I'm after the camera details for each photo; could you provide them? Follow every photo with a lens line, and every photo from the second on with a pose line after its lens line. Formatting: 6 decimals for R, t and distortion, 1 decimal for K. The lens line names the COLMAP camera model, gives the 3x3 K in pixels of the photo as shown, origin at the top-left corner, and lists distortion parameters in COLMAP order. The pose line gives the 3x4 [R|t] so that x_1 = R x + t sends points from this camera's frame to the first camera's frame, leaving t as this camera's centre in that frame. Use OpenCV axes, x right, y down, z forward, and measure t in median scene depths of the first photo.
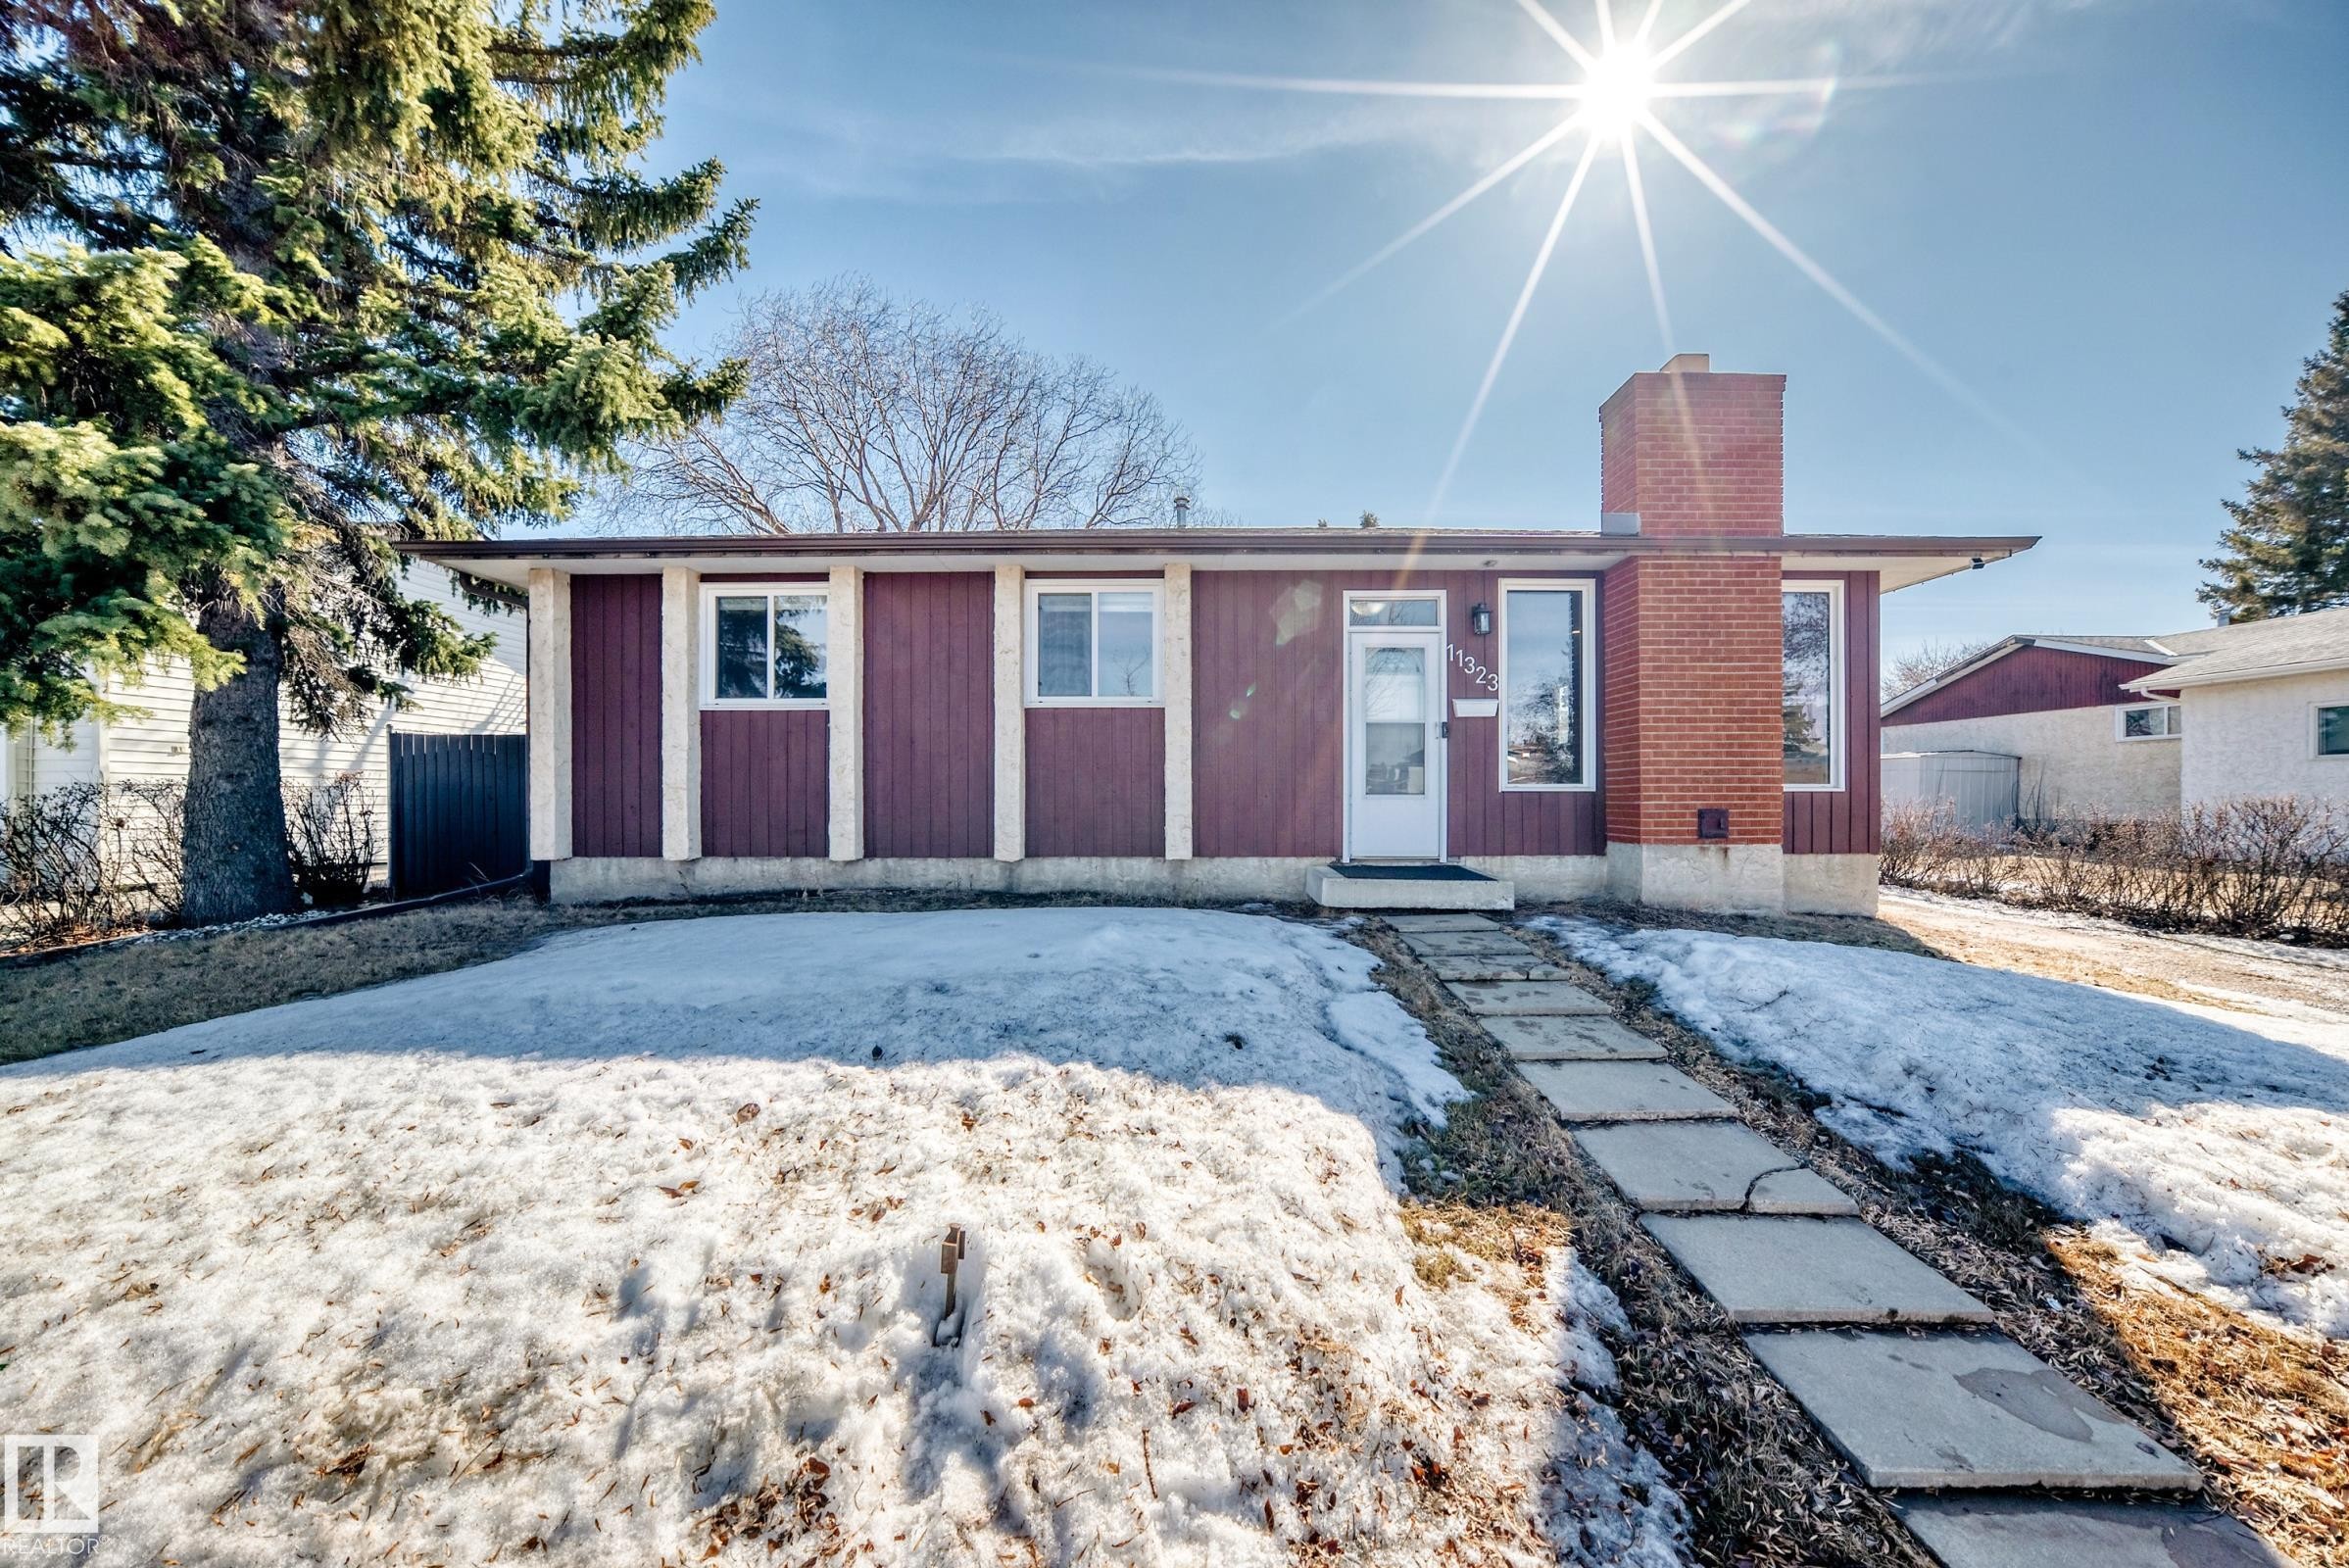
lens RADIAL K [[850.9, 0, 1175.6], [0, 850.9, 773.8], [0, 0, 1]] dist [-0.024921, 0.008549]
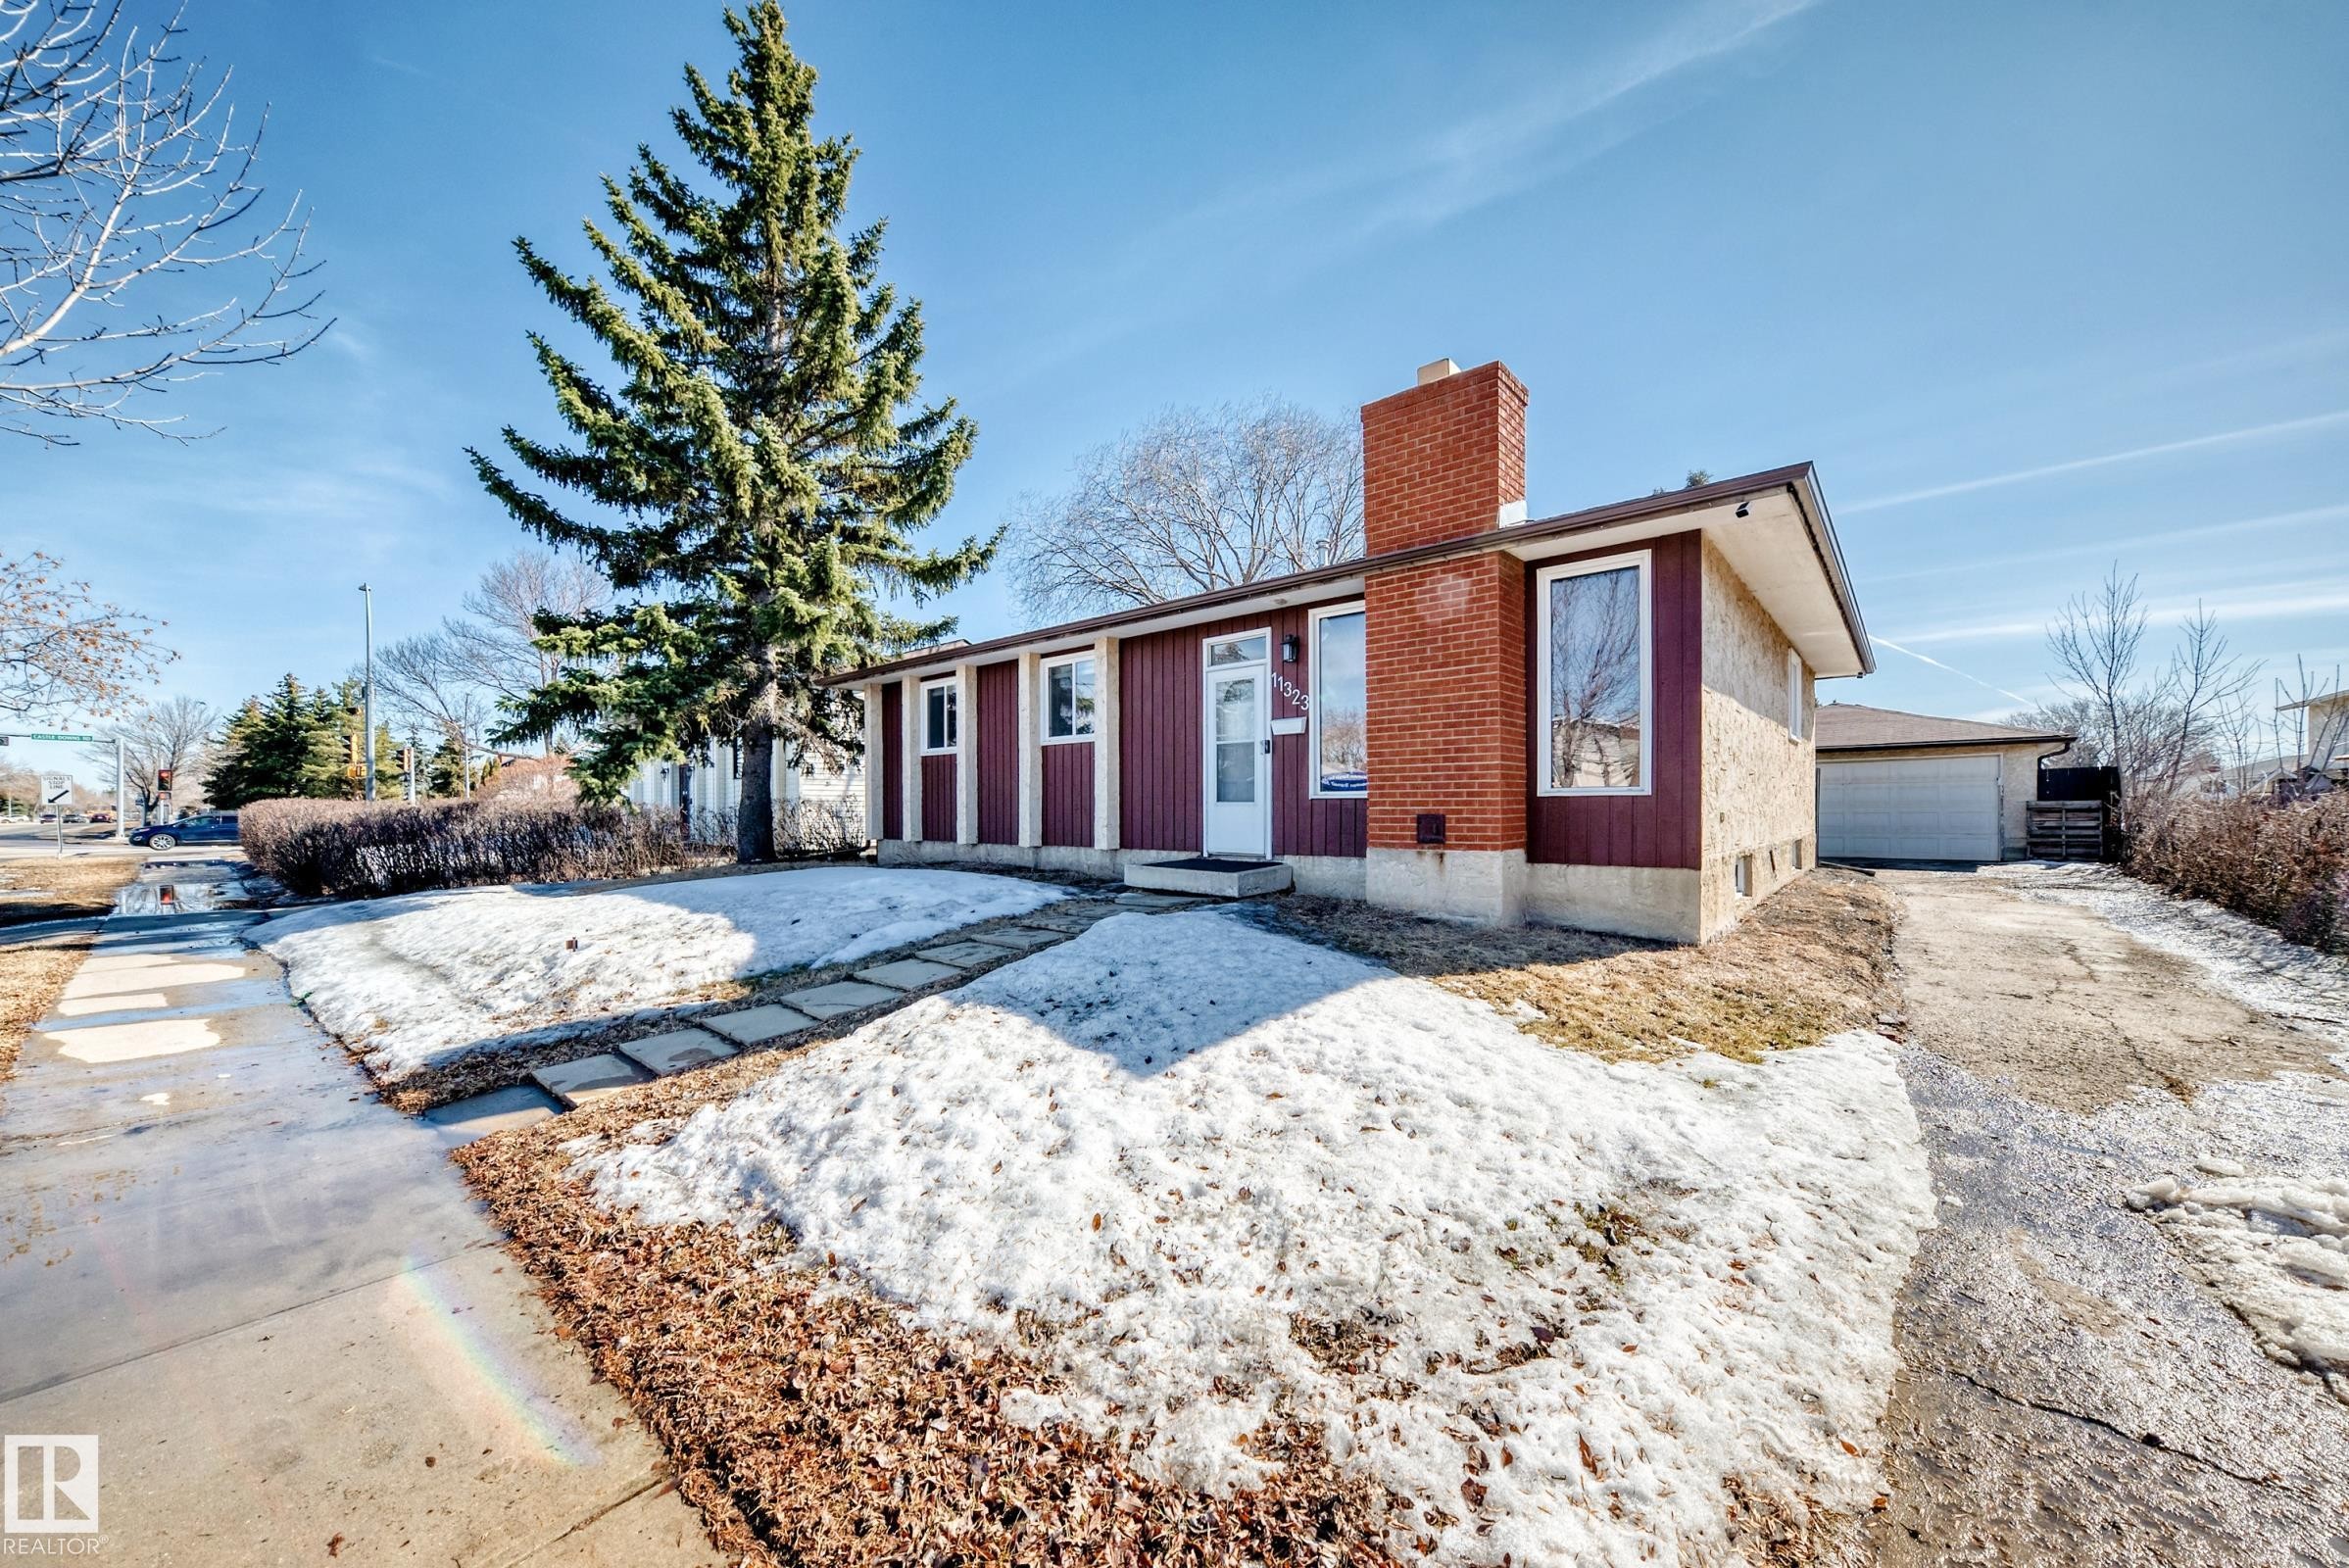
lens RADIAL K [[850.9, 0, 1175.6], [0, 850.9, 773.8], [0, 0, 1]] dist [-0.024921, 0.008549]
pose [[0.759799, -0.029211, -0.649502, 0.980899], [0.026513, 0.999551, -0.013938, -0.000894], [0.649618, -0.006630, 0.760232, 0.021672]]
